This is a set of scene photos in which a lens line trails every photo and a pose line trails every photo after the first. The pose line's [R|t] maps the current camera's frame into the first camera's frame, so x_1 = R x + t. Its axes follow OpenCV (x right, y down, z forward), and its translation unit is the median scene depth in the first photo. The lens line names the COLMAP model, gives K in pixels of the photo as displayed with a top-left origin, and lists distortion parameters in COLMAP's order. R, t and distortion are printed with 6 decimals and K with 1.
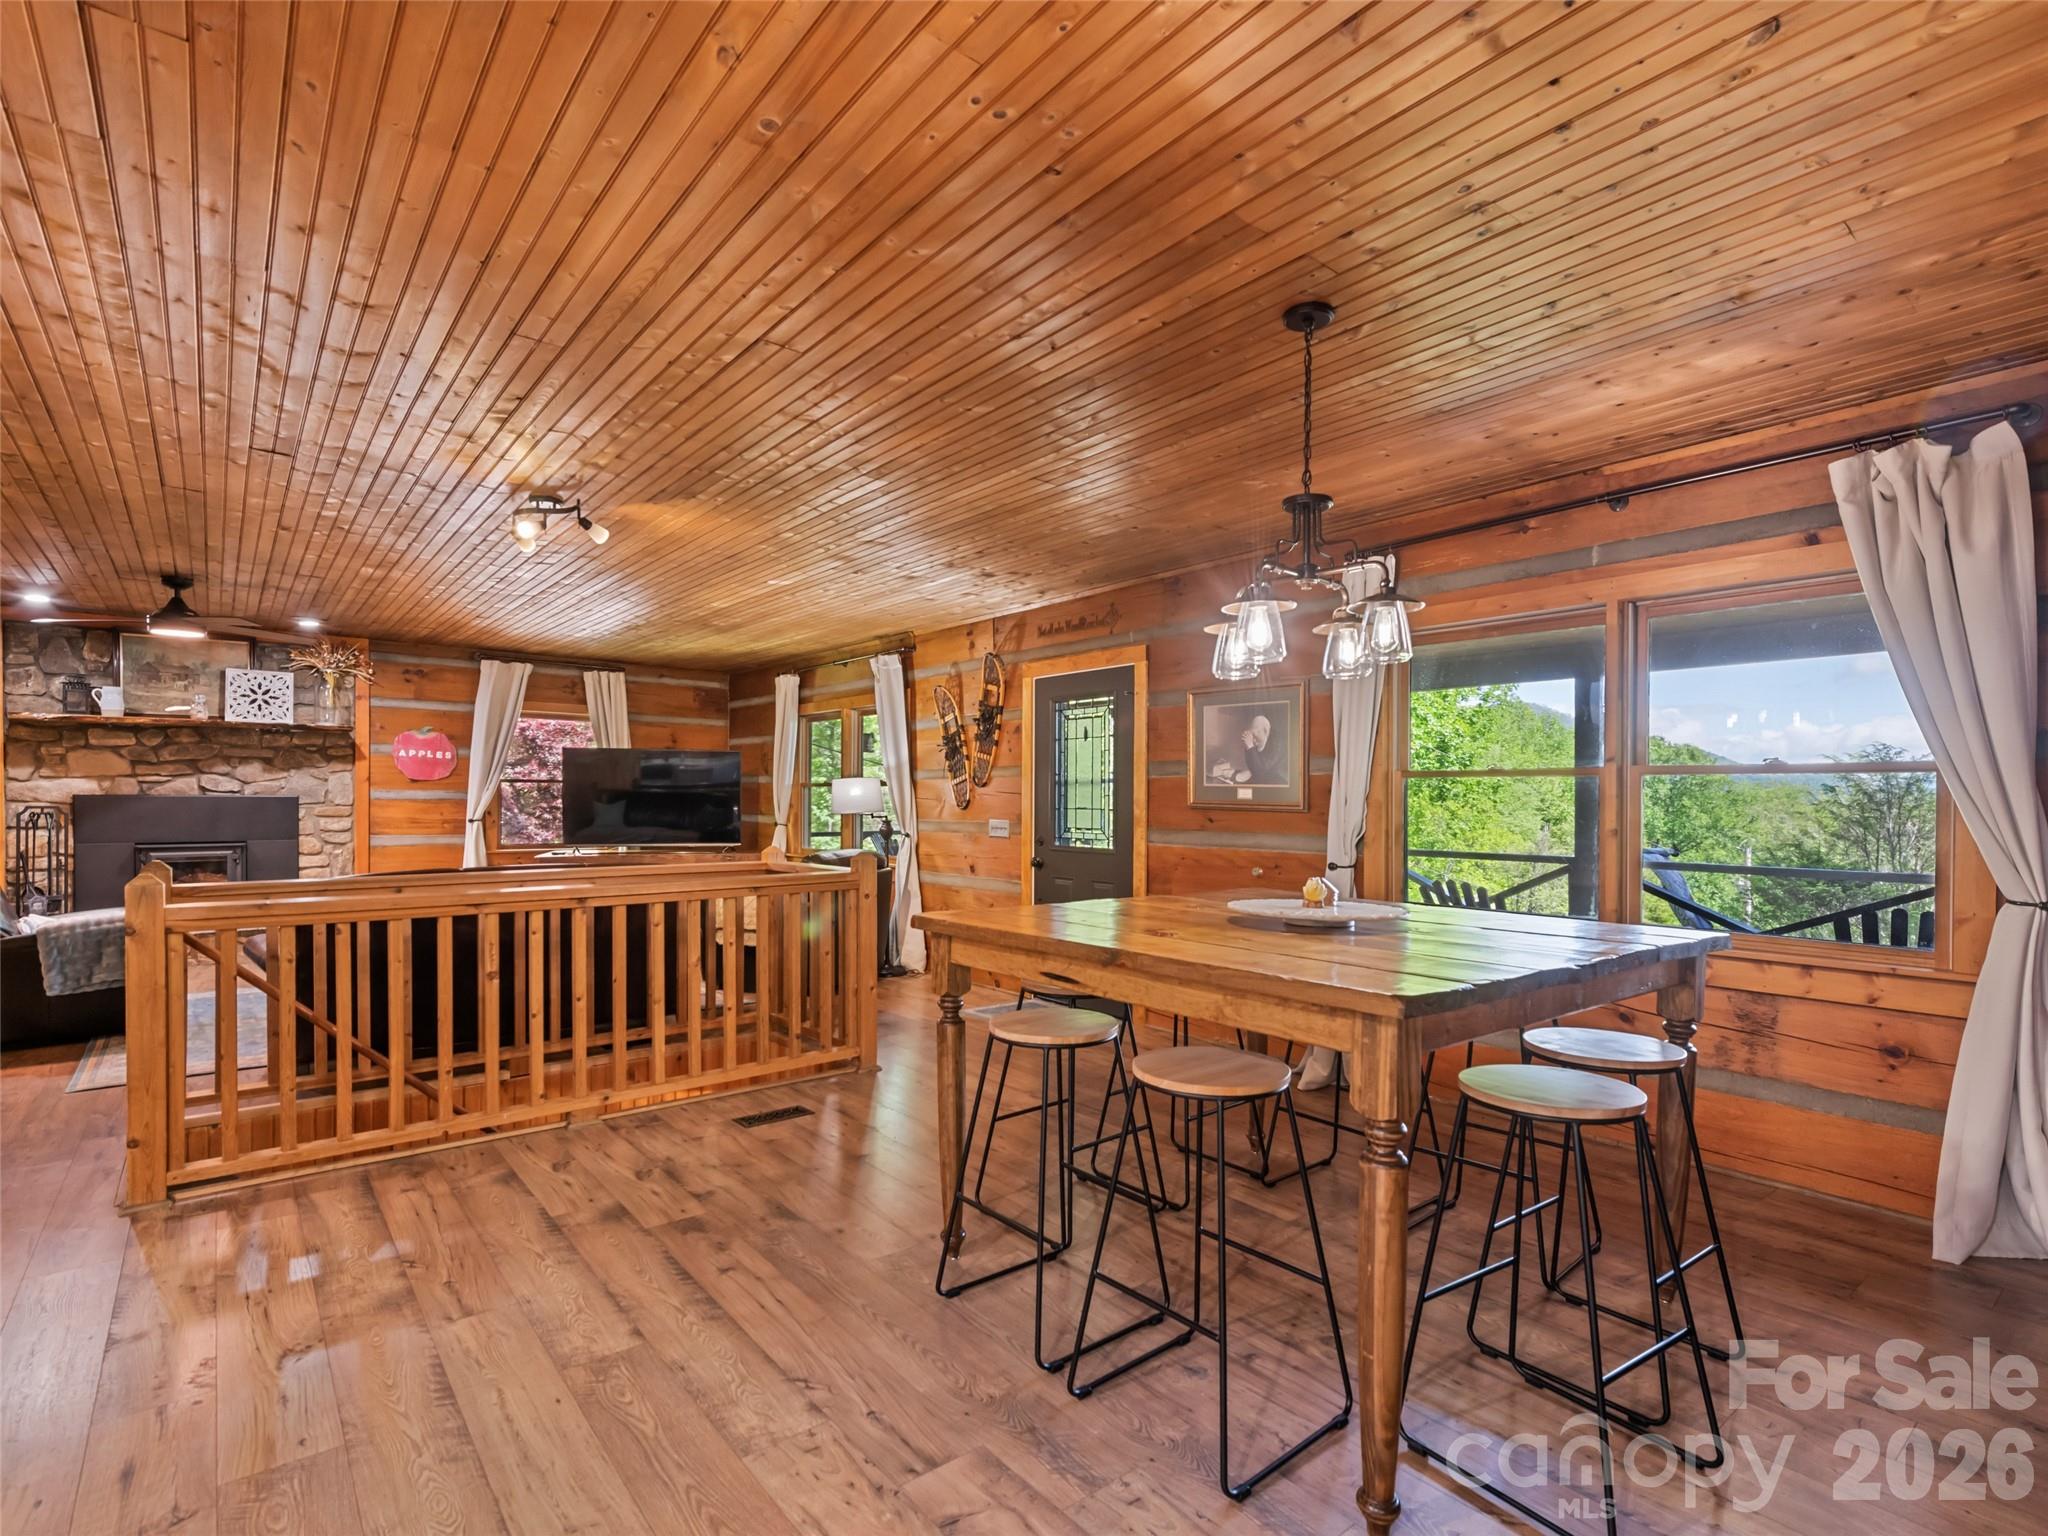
lens RADIAL K [[989.7, 0, 1011.3], [0, 989.7, 806.1], [0, 0, 1]] dist [0.029077, -0.006580]
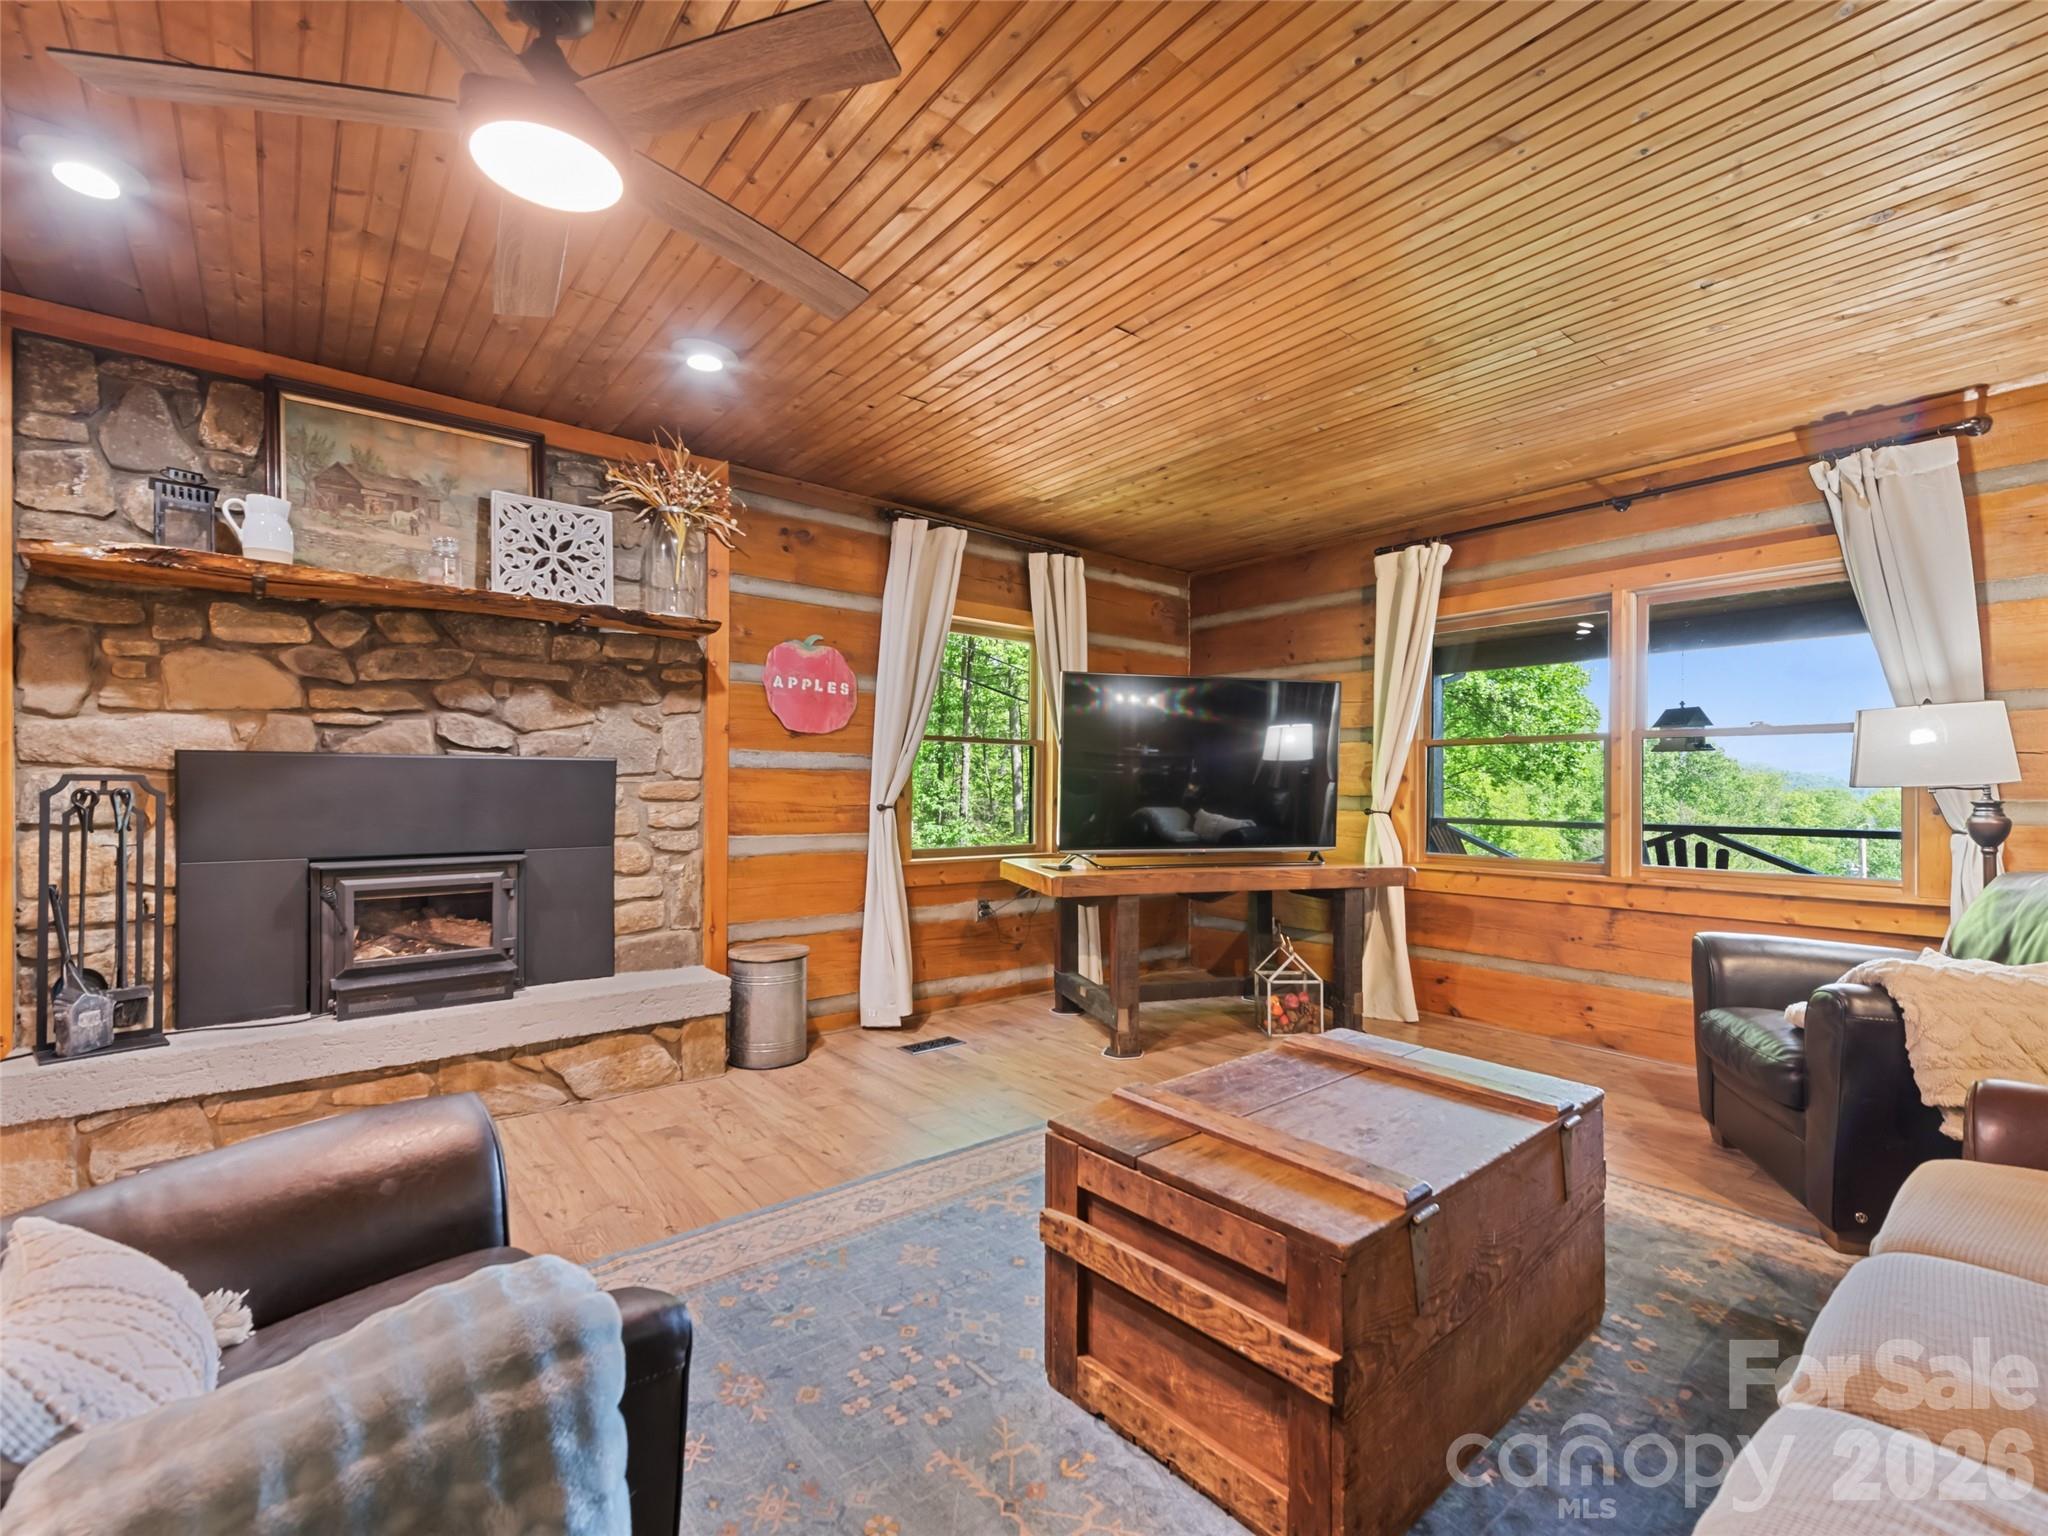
lens RADIAL K [[924.8, 0, 1029.9], [0, 924.8, 782.8], [0, 0, 1]] dist [0.020067, -0.004340]
pose [[0.999961, -0.004244, 0.007690, -0.569595], [0.004350, 0.999896, -0.013724, 0.010139], [-0.007631, 0.013757, 0.999876, 0.598896]]
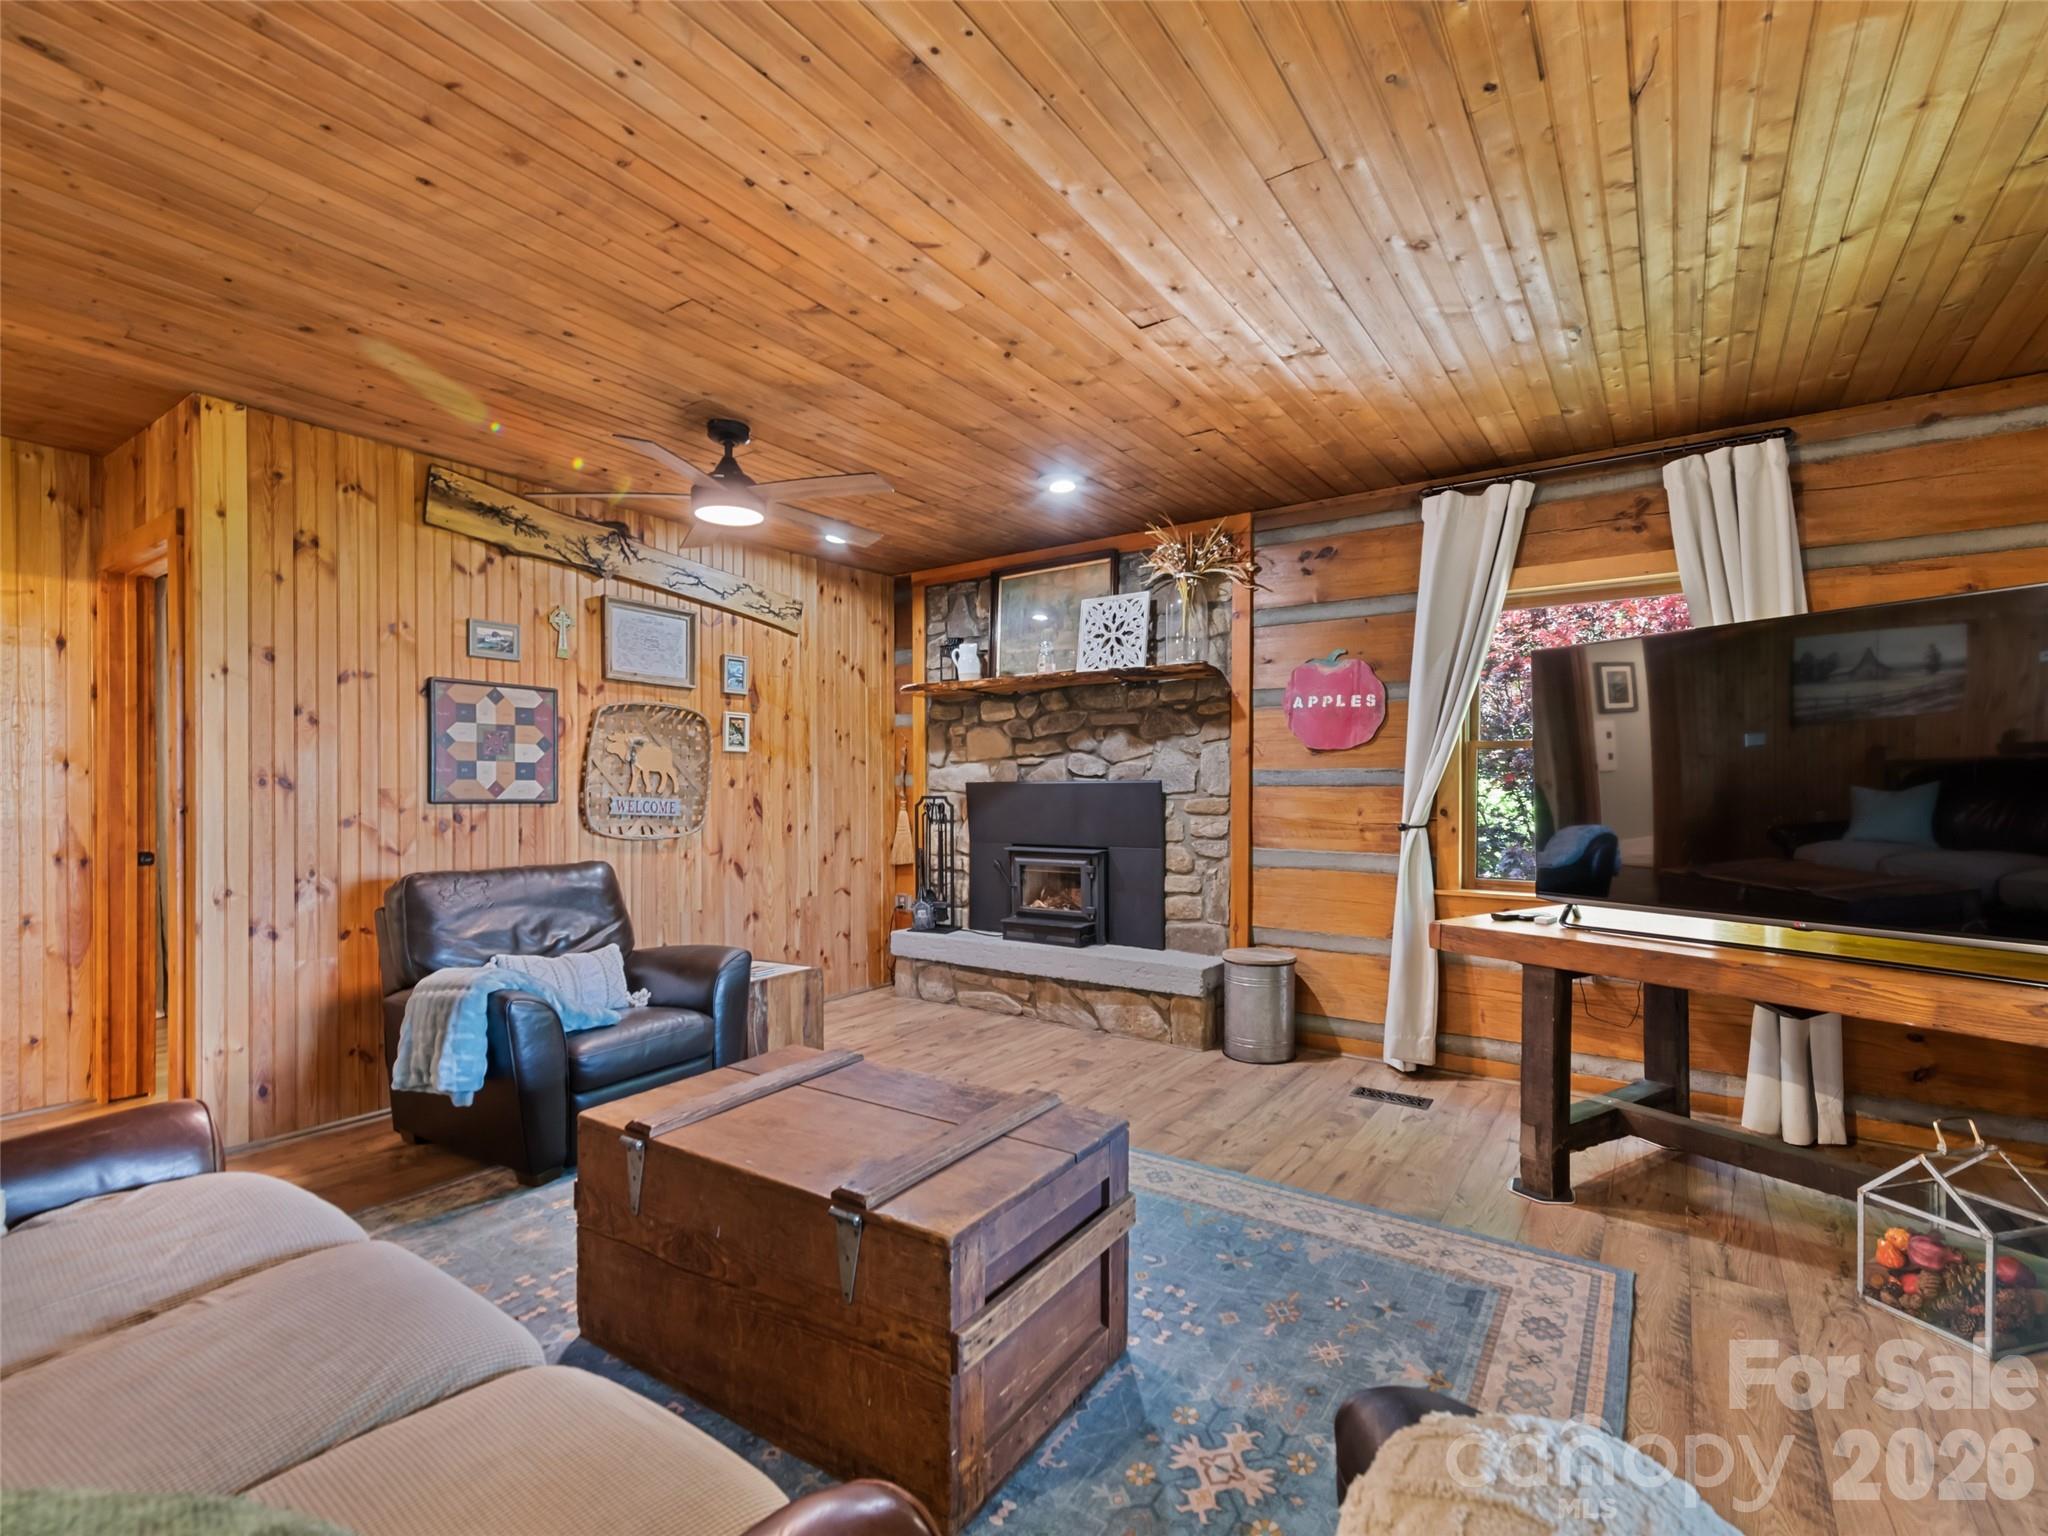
lens RADIAL K [[924.8, 0, 1040.4], [0, 924.8, 795.7], [0, 0, 1]] dist [0.020067, -0.004340]
pose [[0.284368, -0.000670, -0.958715, -0.183172], [-0.004507, 0.999988, -0.002036, 0.000841], [0.958705, 0.004900, 0.284361, 0.850666]]
